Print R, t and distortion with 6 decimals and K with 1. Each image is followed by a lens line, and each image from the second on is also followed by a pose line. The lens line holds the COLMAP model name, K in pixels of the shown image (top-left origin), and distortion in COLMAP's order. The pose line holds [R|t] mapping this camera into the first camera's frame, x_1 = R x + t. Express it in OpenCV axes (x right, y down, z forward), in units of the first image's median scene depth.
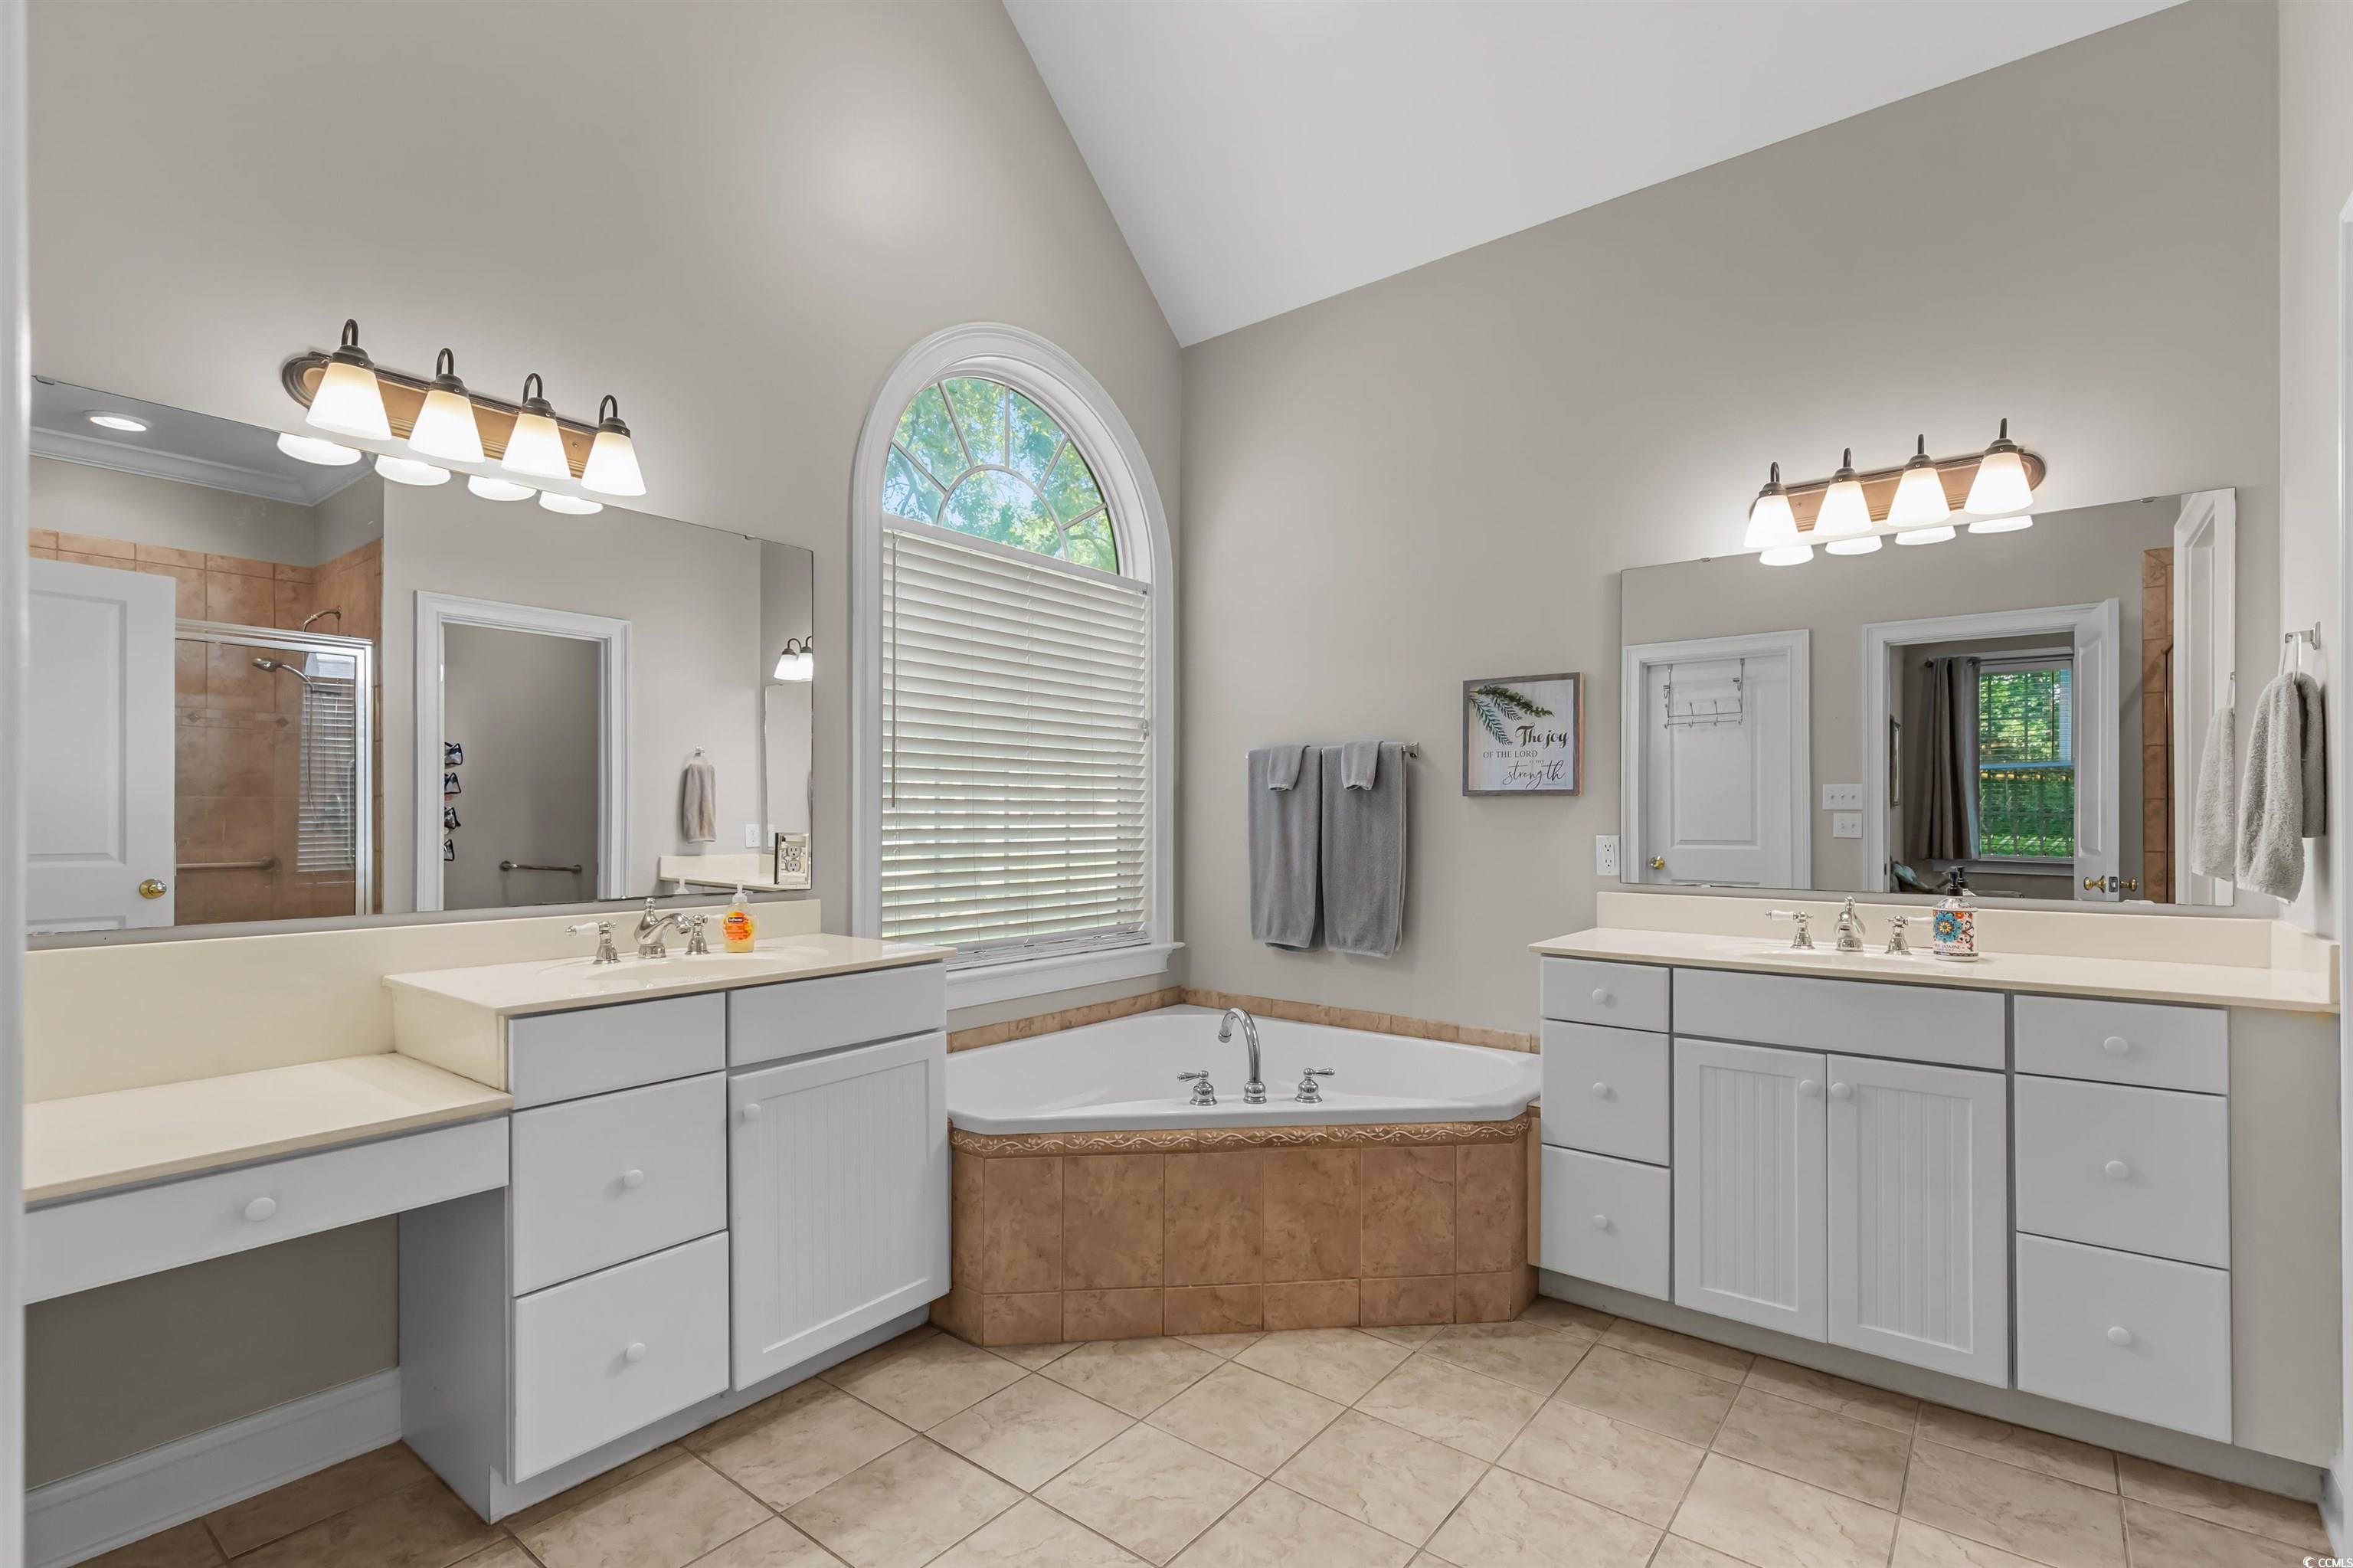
lens RADIAL K [[1074.0, 0, 1173.2], [0, 1074.0, 815.3], [0, 0, 1]] dist [0.000806, -0.000194]
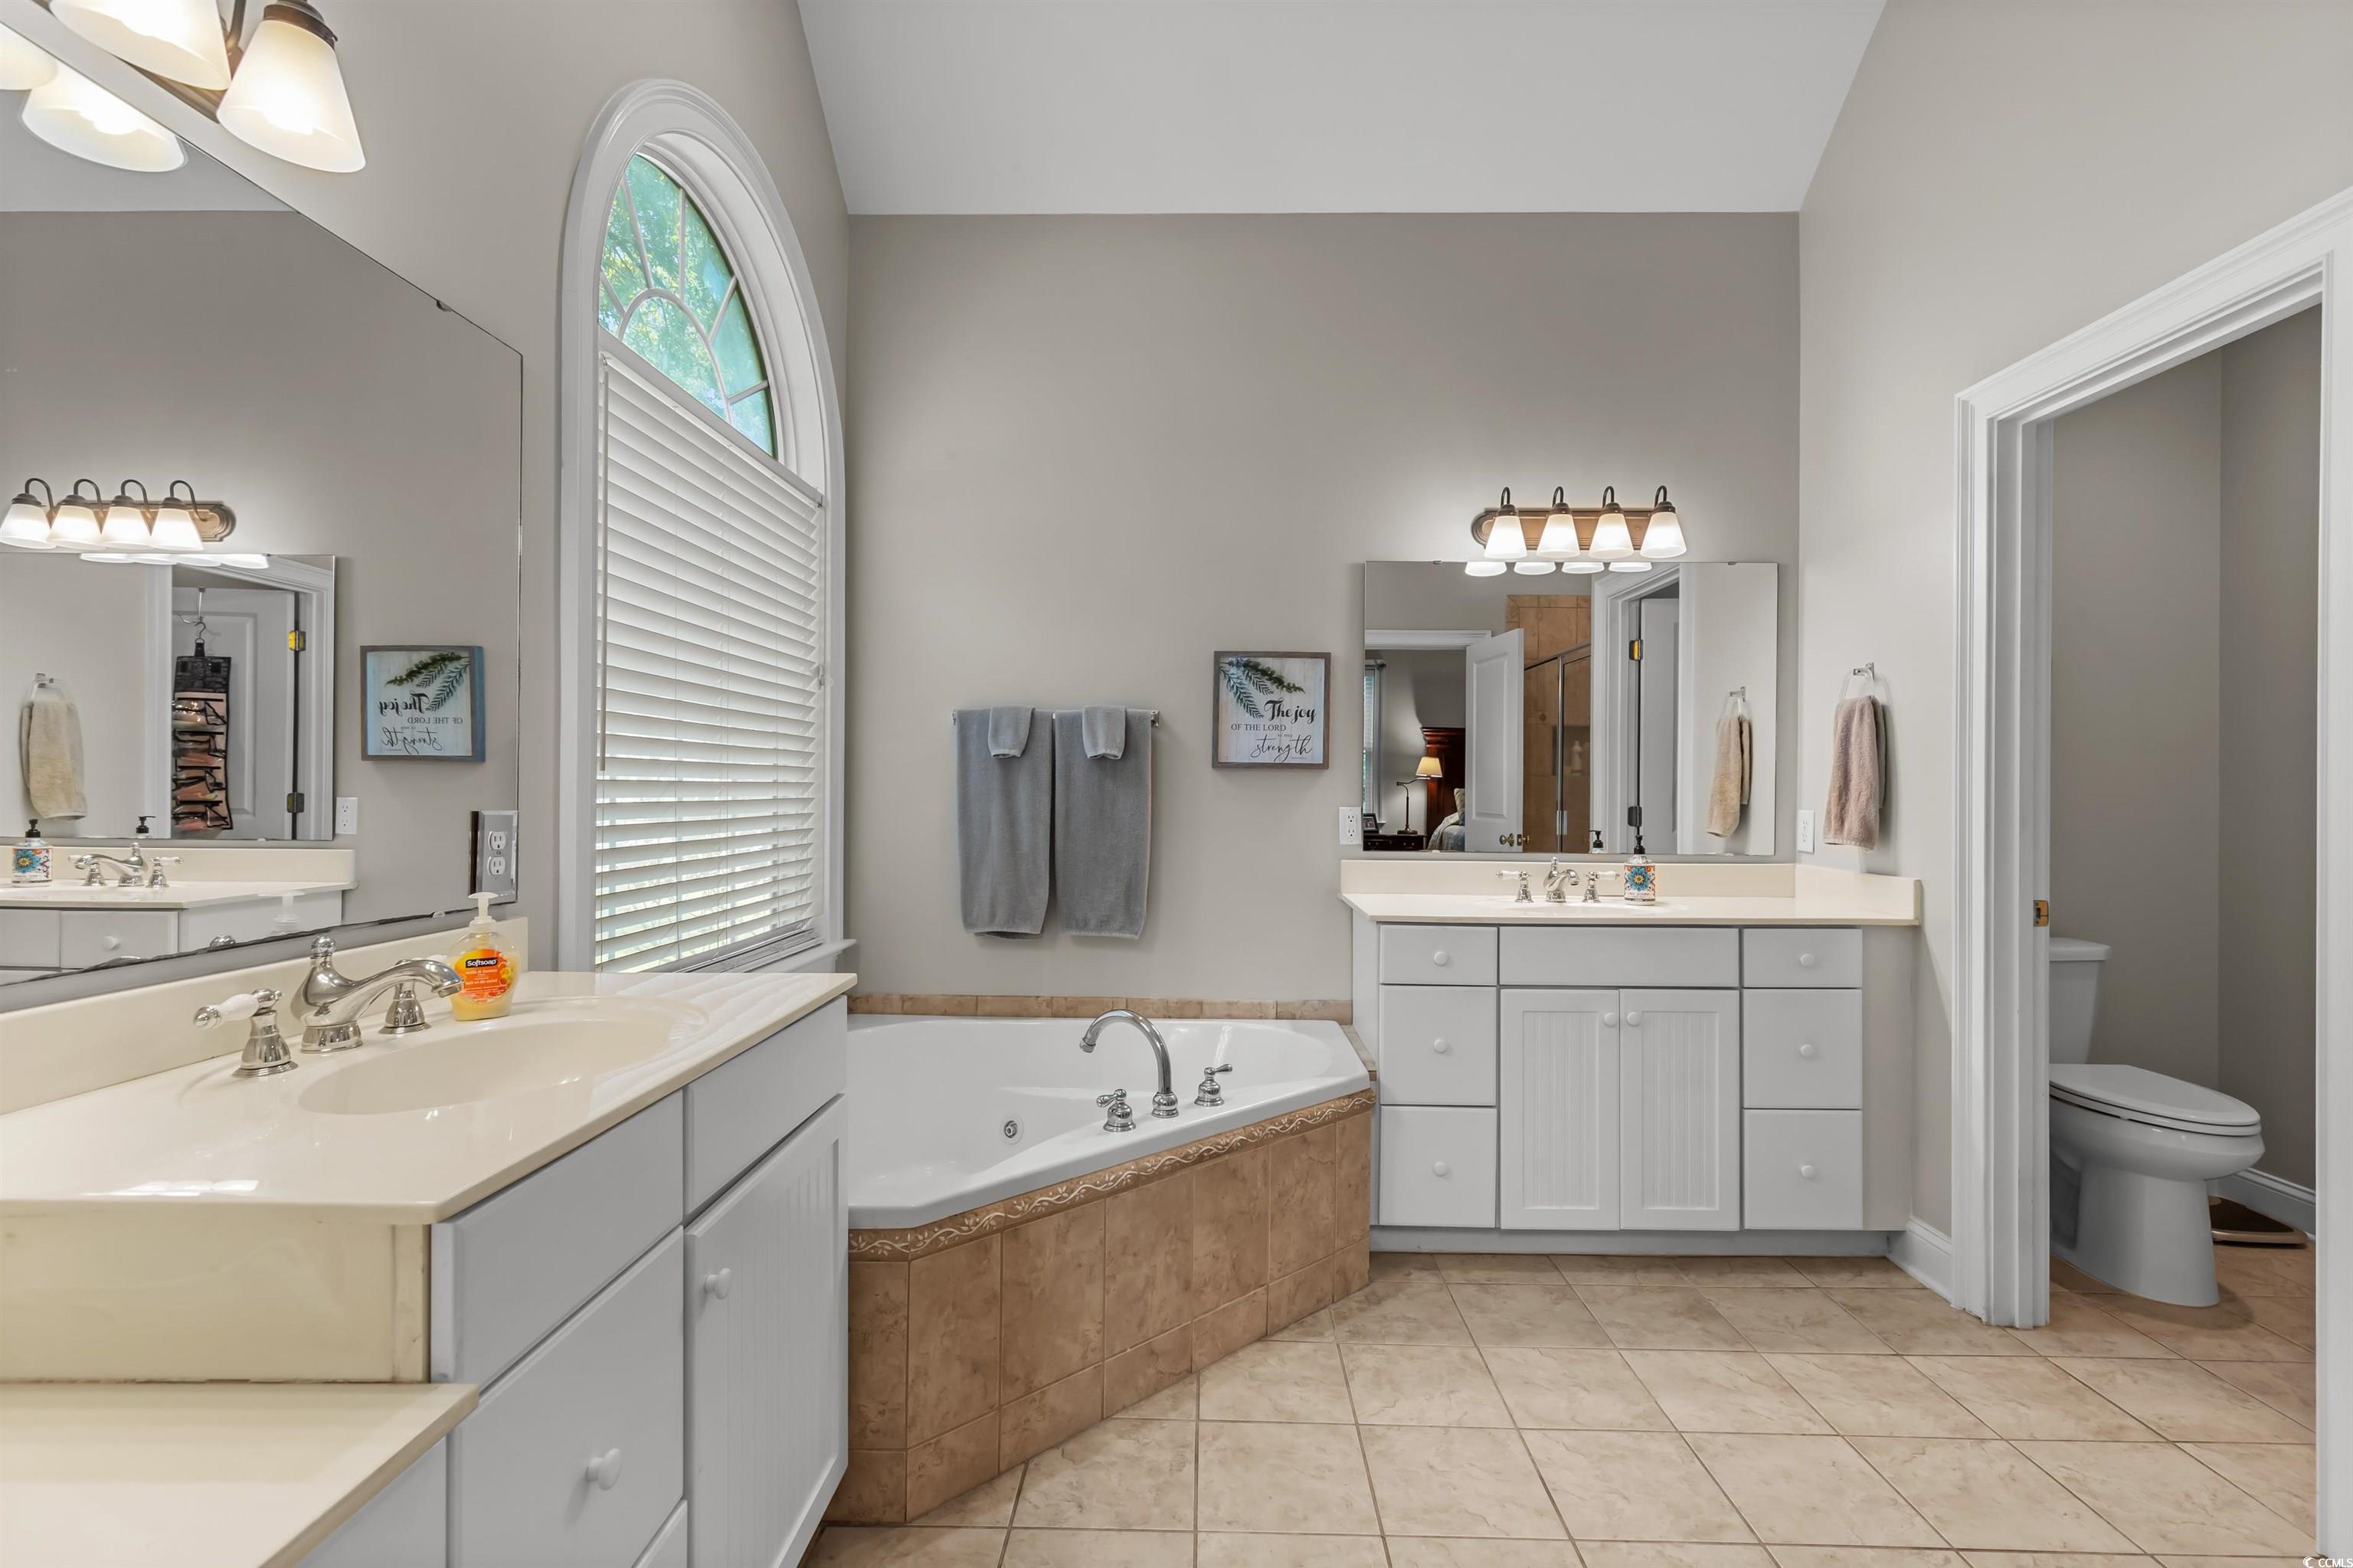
lens RADIAL K [[1069.7, 0, 1176.5], [0, 1069.7, 784.0], [0, 0, 1]] dist [0.002938, 0.000164]
pose [[0.793860, 0.007525, 0.608055, -0.462063], [-0.008855, 0.999960, -0.000815, -0.002351], [-0.608037, -0.004738, 0.793895, 0.313102]]
